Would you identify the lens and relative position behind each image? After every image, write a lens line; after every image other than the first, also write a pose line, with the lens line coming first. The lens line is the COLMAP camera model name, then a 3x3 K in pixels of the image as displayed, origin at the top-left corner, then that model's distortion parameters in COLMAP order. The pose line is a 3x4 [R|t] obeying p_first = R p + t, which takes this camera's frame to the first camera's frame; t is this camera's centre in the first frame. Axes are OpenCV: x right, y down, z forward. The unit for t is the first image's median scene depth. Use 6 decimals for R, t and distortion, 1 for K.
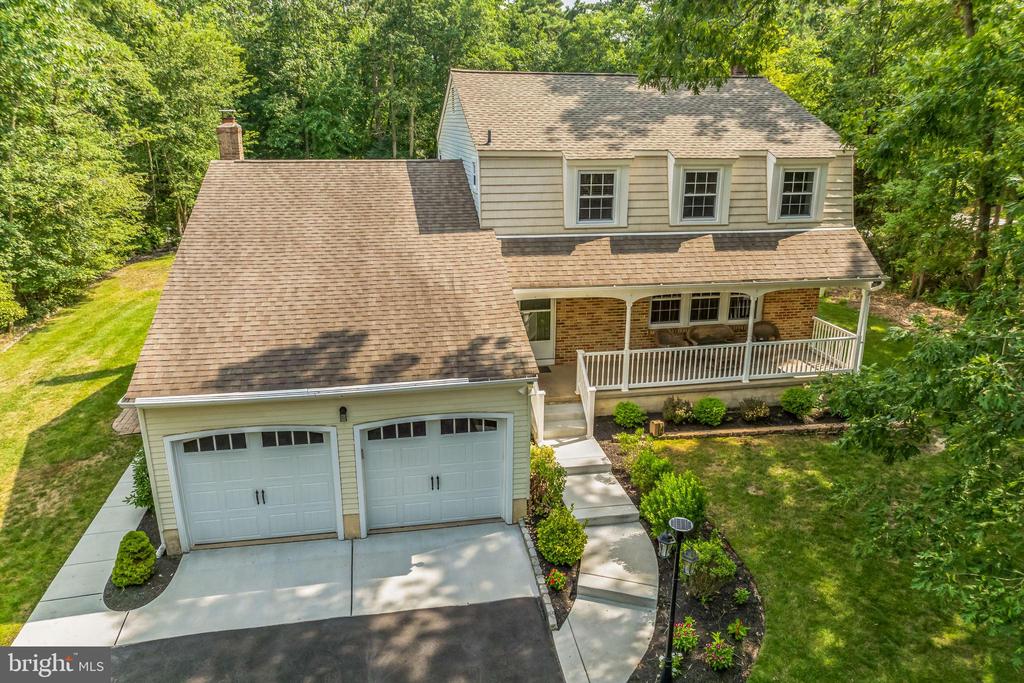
lens RADIAL K [[717.8, 0, 512.3], [0, 717.8, 339.2], [0, 0, 1]] dist [-0.030549, -0.003614]
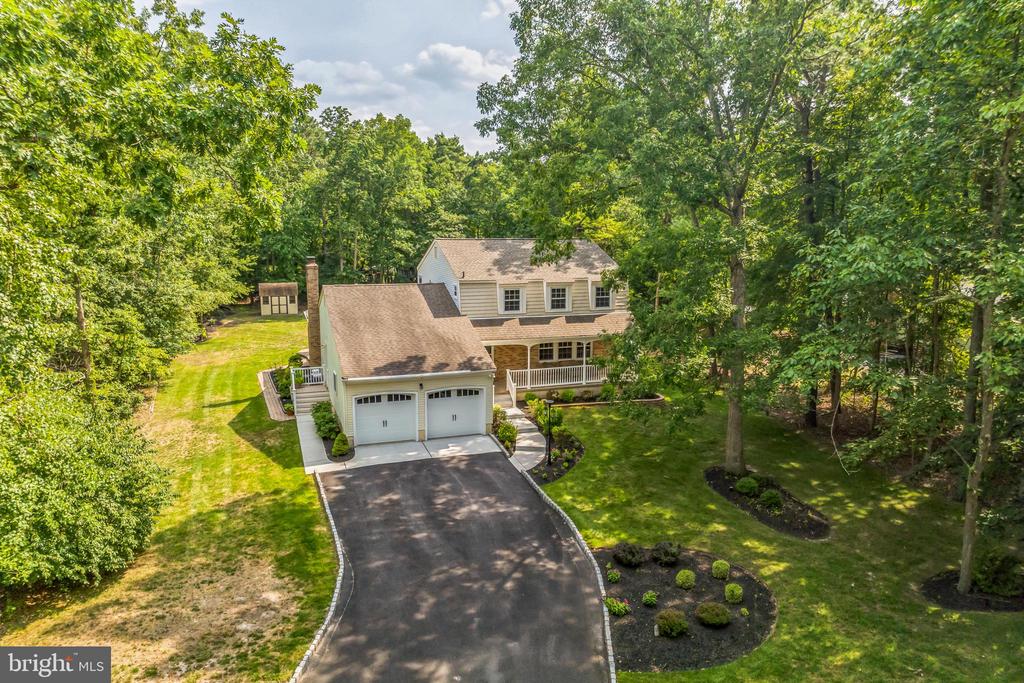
lens RADIAL K [[717.8, 0, 510.8], [0, 717.8, 341.4], [0, 0, 1]] dist [-0.030549, -0.003614]
pose [[0.989010, -0.024470, 0.145810, -0.213729], [0.043867, 0.990366, -0.131341, 0.219037], [-0.141192, 0.136293, 0.980555, -1.160819]]
